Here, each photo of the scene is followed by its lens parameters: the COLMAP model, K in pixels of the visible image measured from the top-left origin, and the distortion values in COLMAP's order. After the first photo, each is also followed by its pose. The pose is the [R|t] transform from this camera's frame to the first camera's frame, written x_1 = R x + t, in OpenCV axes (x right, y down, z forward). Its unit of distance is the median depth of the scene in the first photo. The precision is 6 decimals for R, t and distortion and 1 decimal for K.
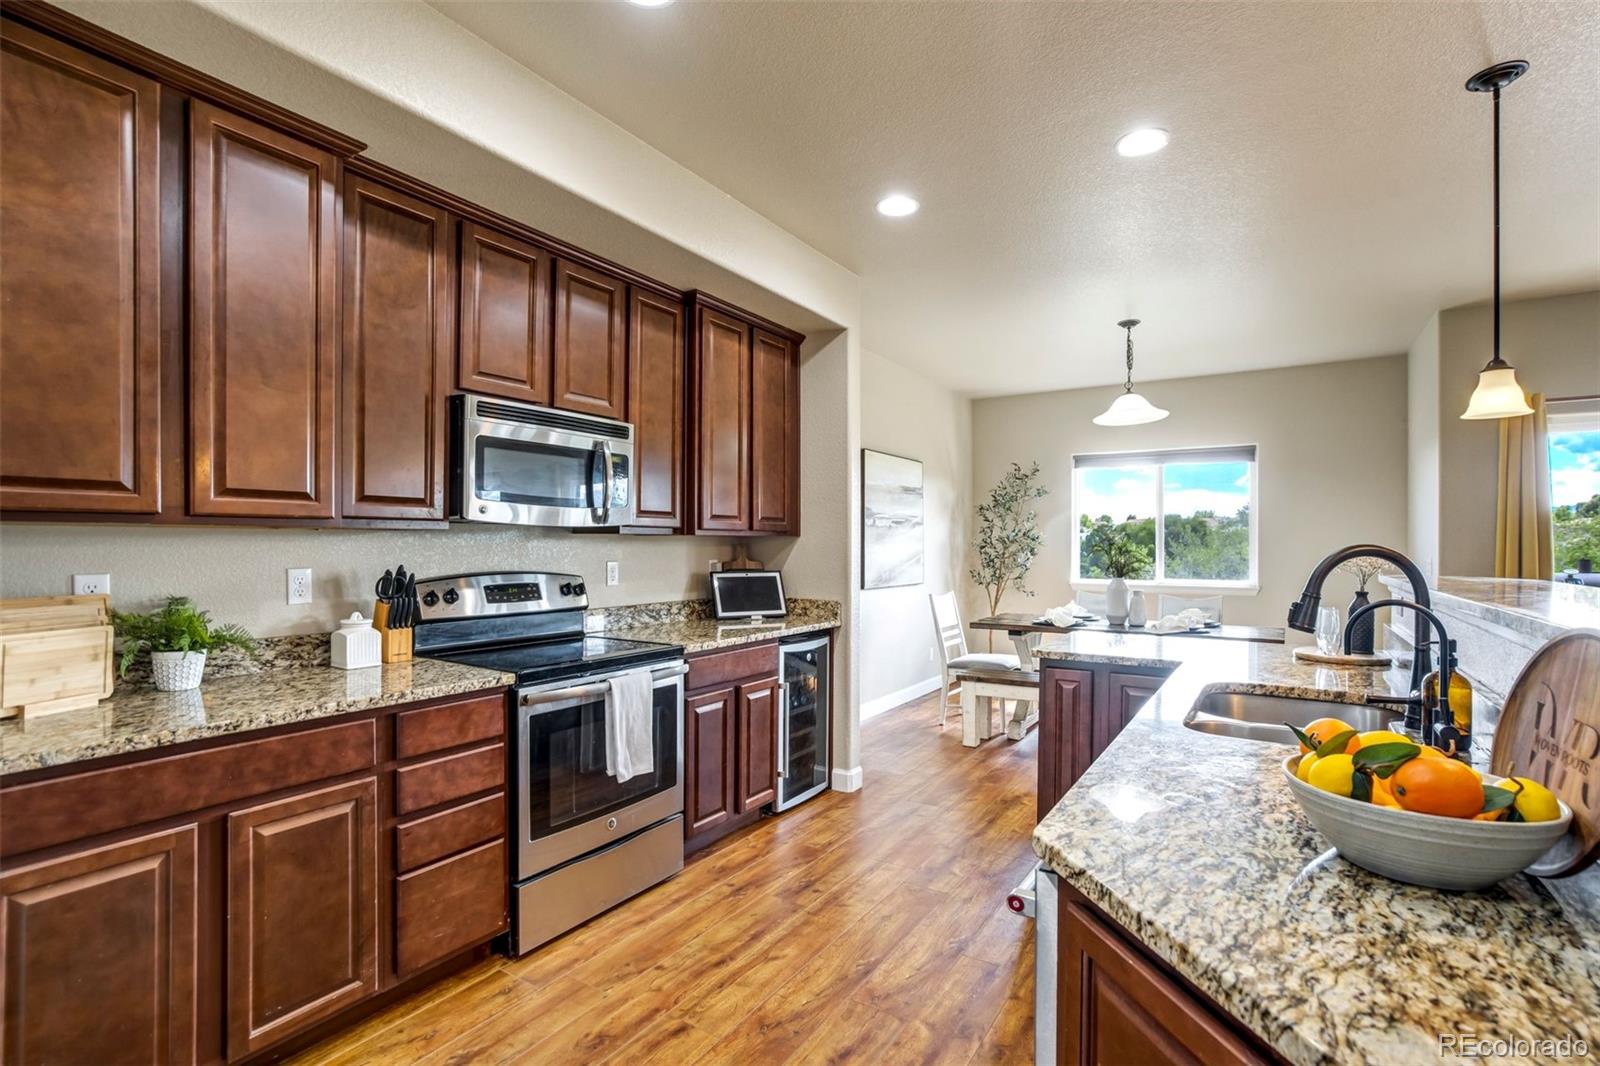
lens RADIAL K [[744.8, 0, 811.6], [0, 744.8, 529.5], [0, 0, 1]] dist [-0.047758, 0.024661]
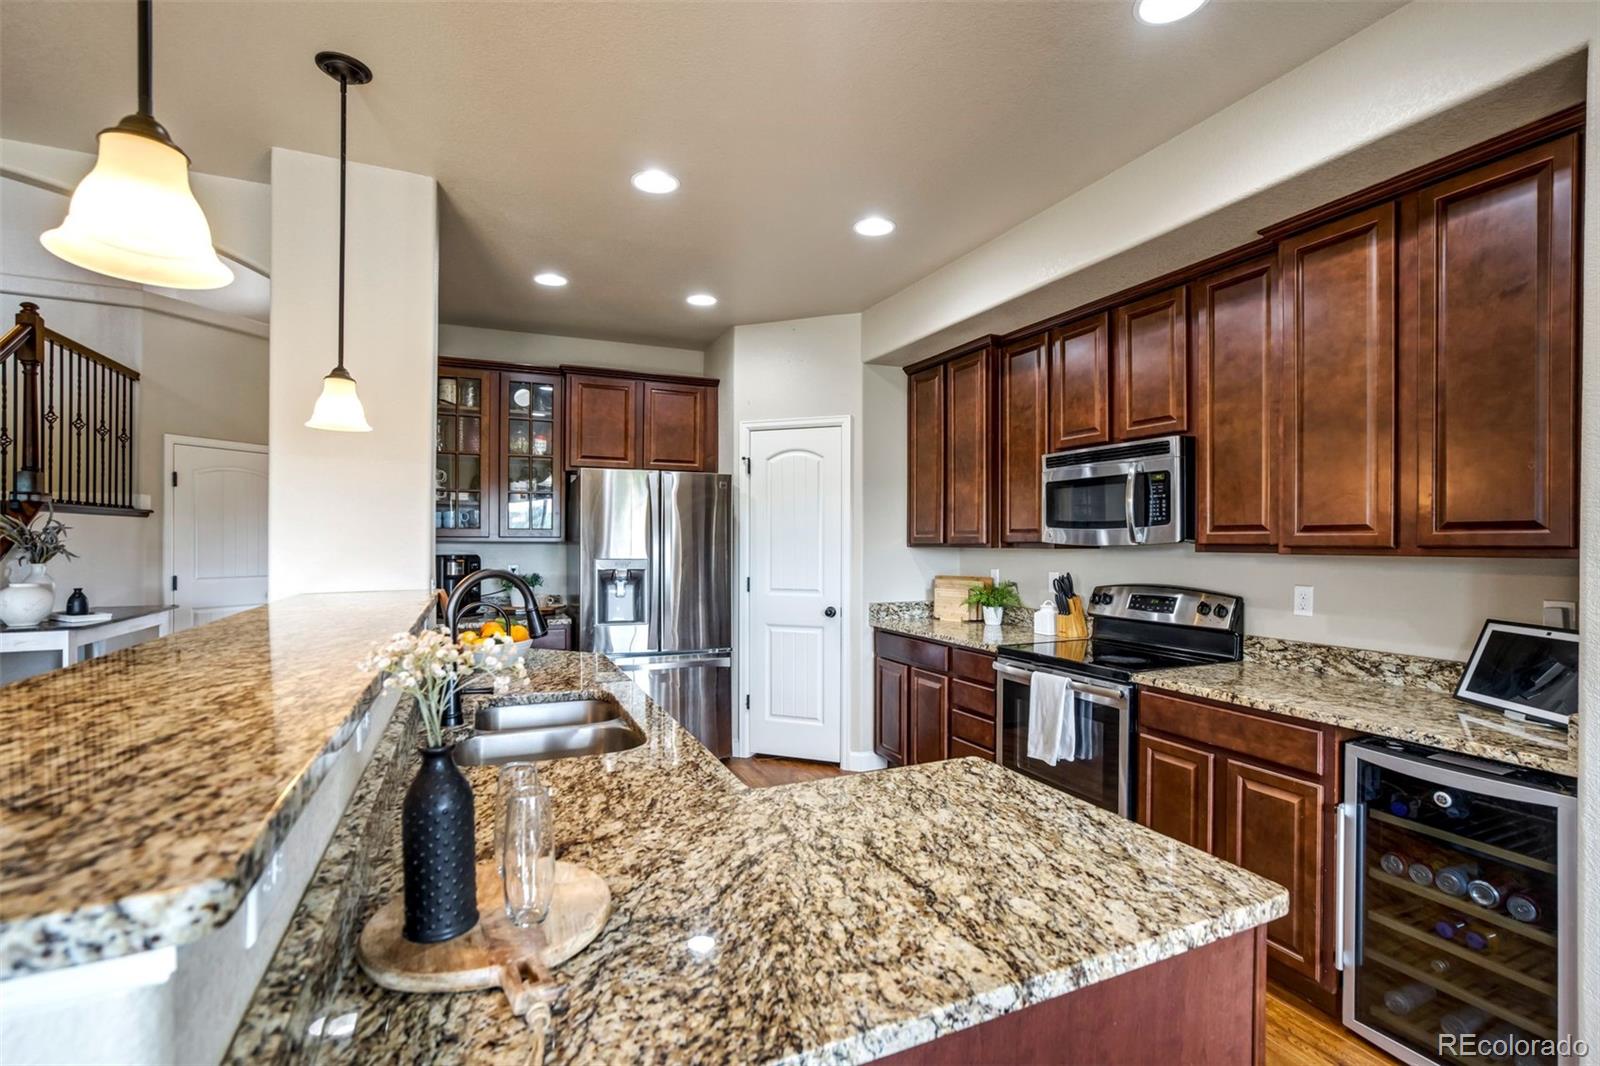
lens RADIAL K [[730.5, 0, 814.3], [0, 730.5, 540.4], [0, 0, 1]] dist [-0.043275, 0.015787]
pose [[-0.545117, -0.003681, -0.838352, 0.774953], [0.011661, 0.999860, -0.011972, -0.004150], [0.838279, -0.016302, -0.544998, 1.114659]]
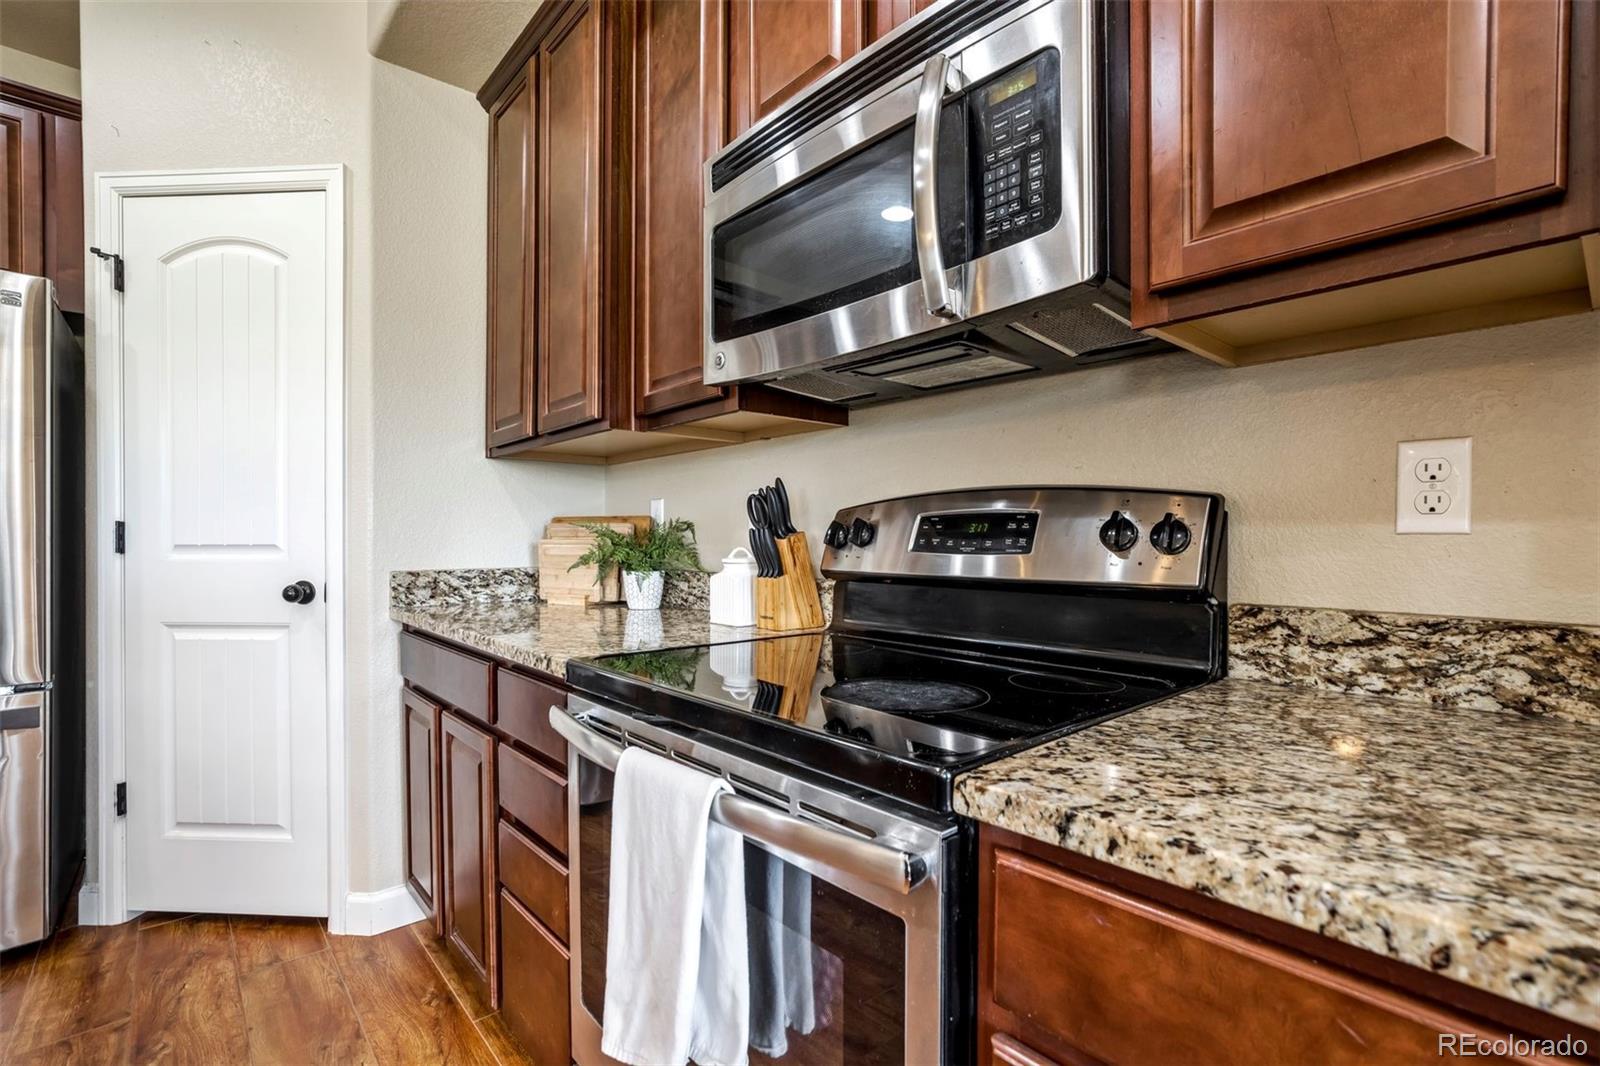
lens RADIAL K [[744.8, 0, 811.6], [0, 744.8, 529.5], [0, 0, 1]] dist [-0.047758, 0.024661]
pose [[-0.271710, -0.014112, -0.962276, 0.043557], [0.016481, 0.999678, -0.019314, 0.085799], [0.962238, -0.021107, -0.271390, 0.976554]]
